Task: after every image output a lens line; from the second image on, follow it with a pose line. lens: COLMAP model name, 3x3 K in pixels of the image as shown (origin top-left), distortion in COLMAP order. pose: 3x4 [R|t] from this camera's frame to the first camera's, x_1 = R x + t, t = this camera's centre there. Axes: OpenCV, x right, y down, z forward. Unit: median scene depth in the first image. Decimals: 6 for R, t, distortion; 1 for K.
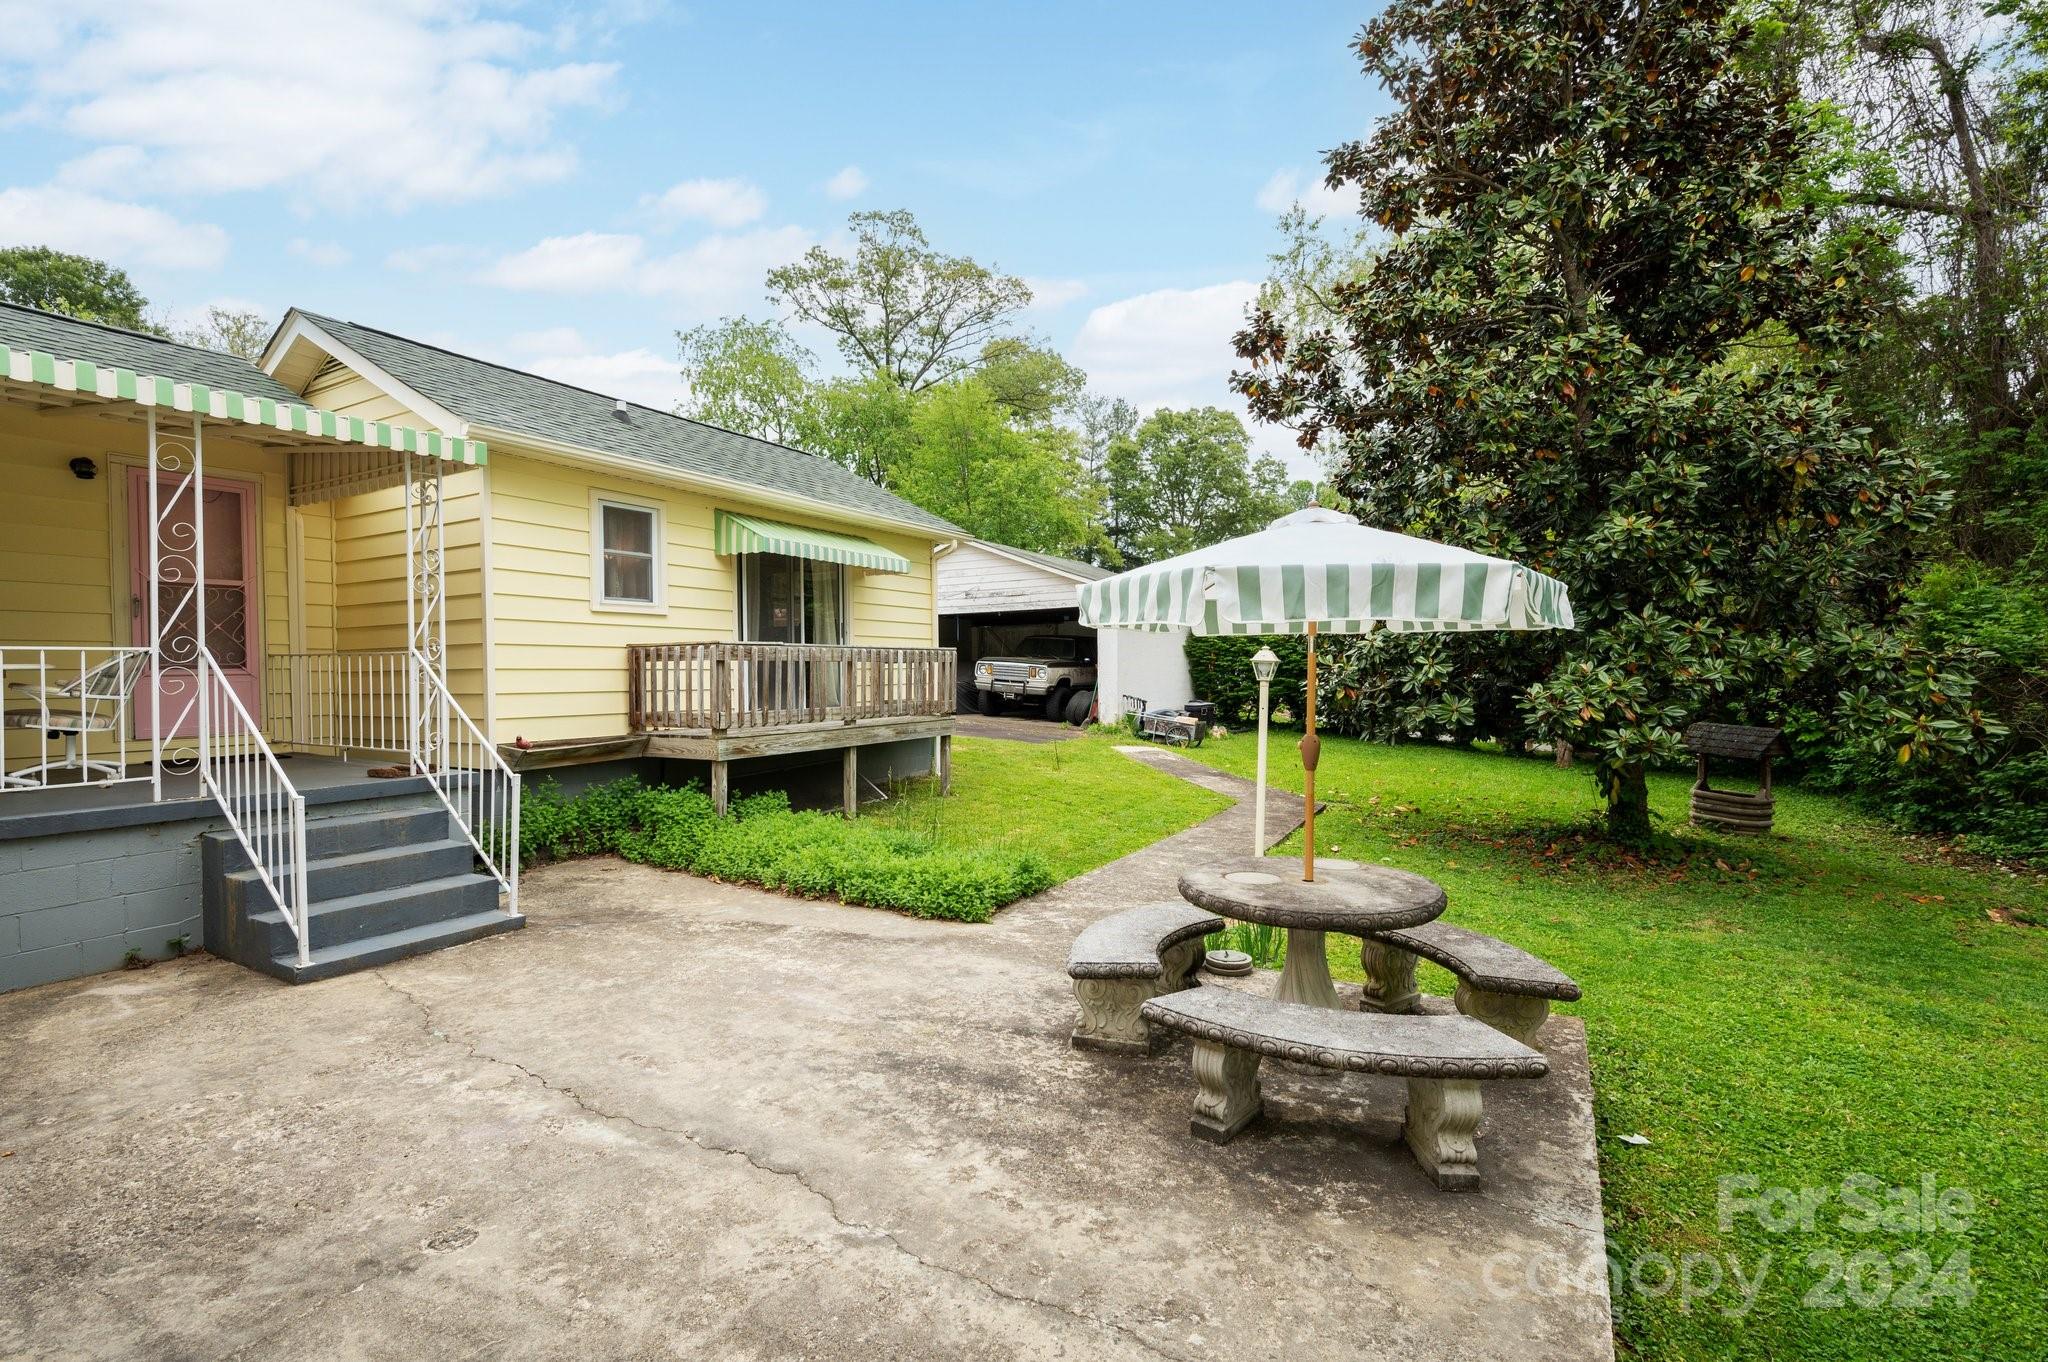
lens RADIAL K [[938.4, 0, 1023.7], [0, 938.4, 683.6], [0, 0, 1]] dist [-0.001818, -0.001190]
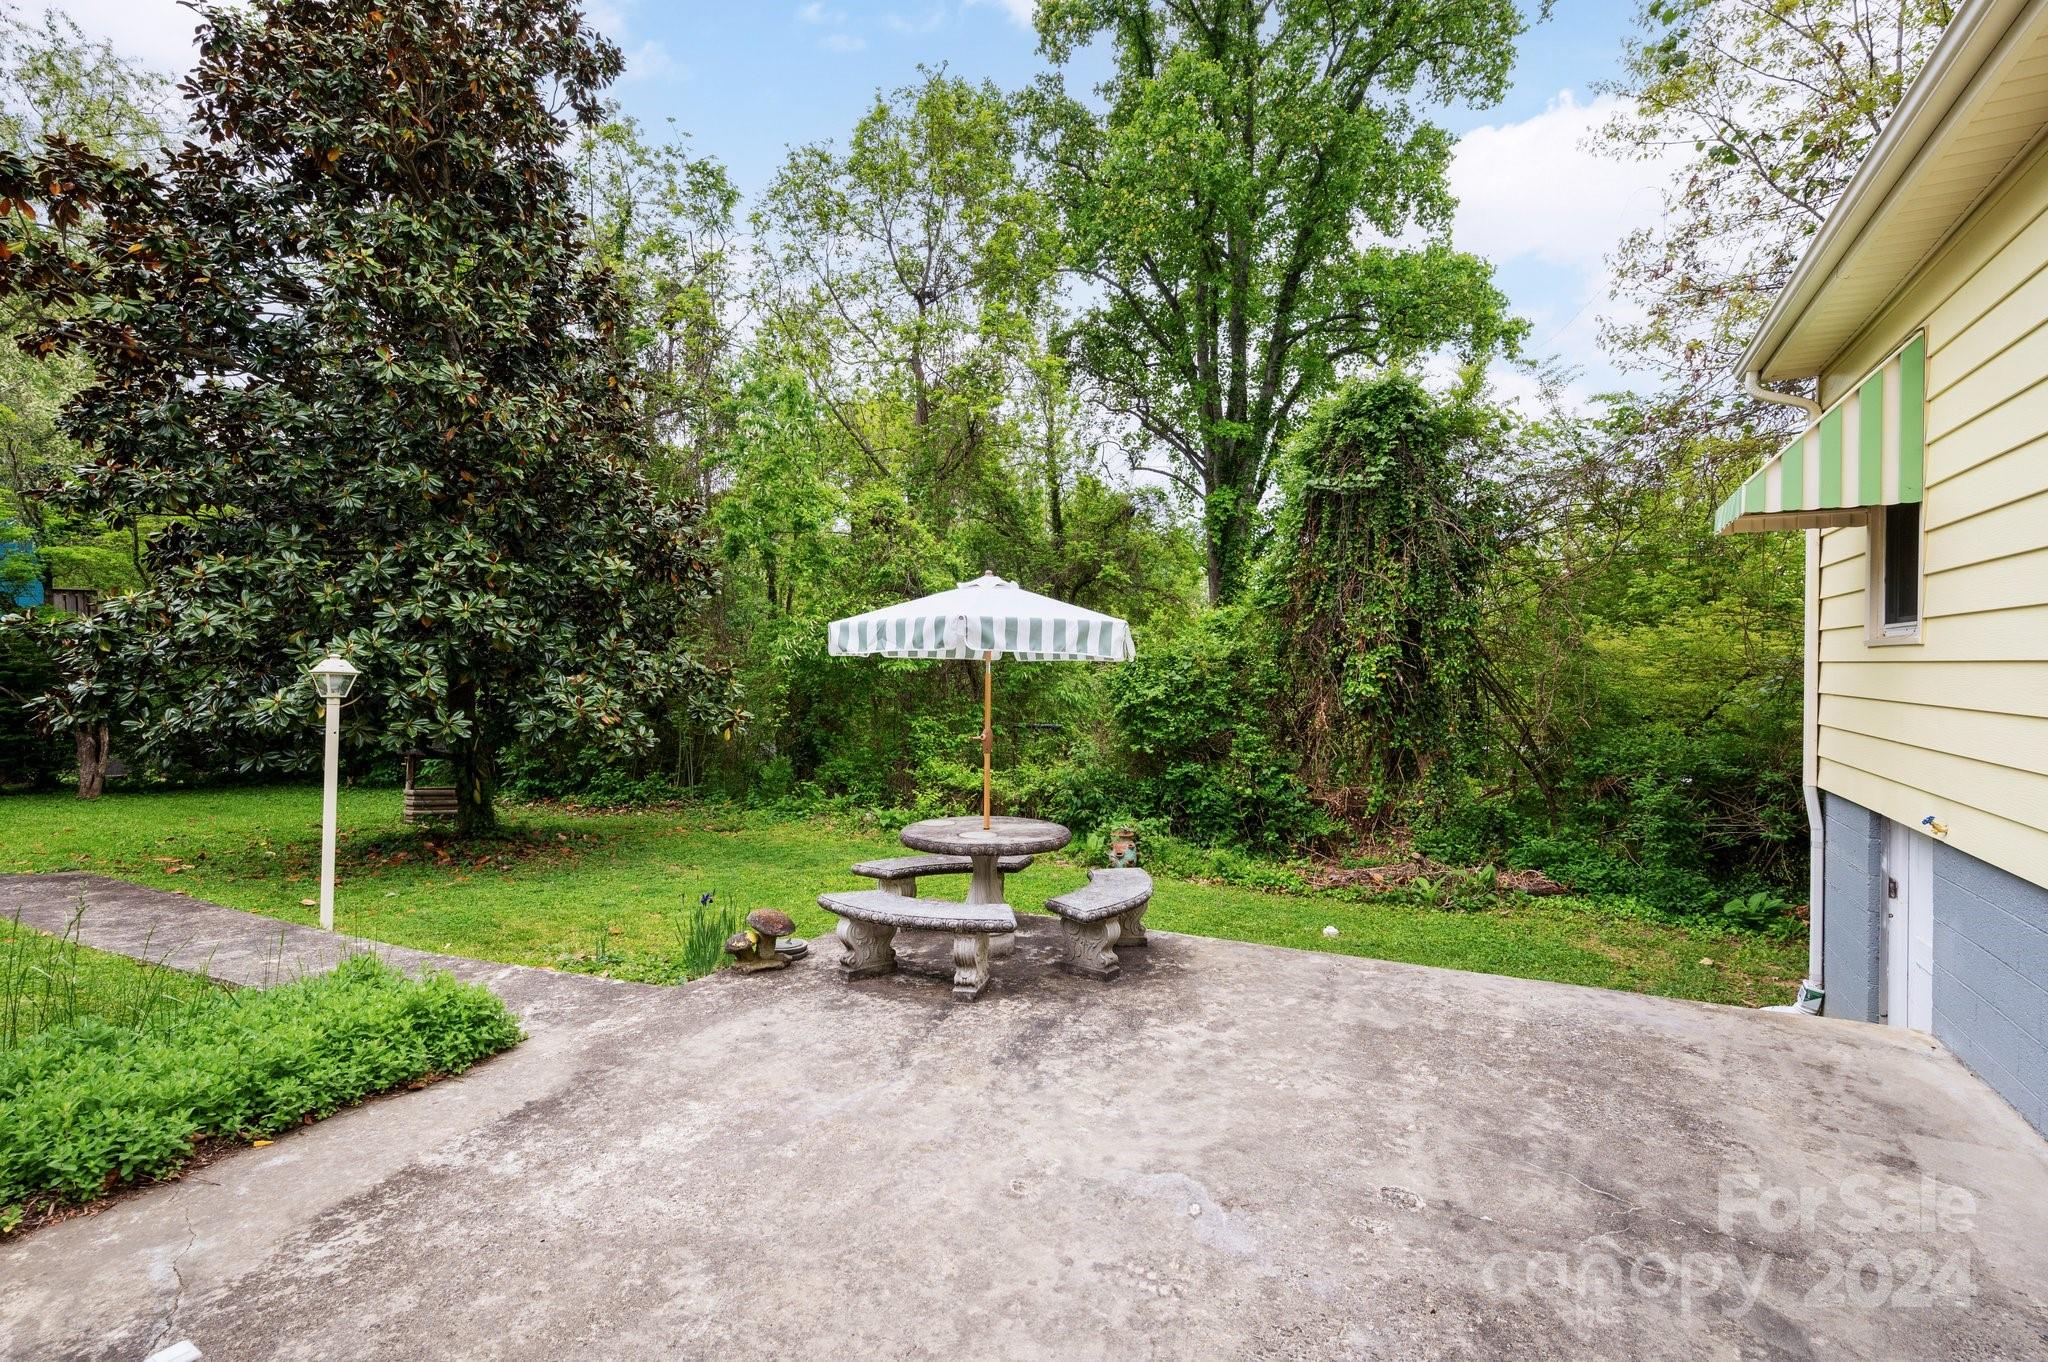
lens RADIAL K [[938.4, 0, 1023.8], [0, 938.4, 675.5], [0, 0, 1]] dist [-0.001818, -0.001190]
pose [[-0.009755, 0.001858, 0.999951, -1.164292], [0.014699, 0.999890, -0.001714, -0.016708], [-0.999844, 0.014682, -0.009781, 0.983642]]
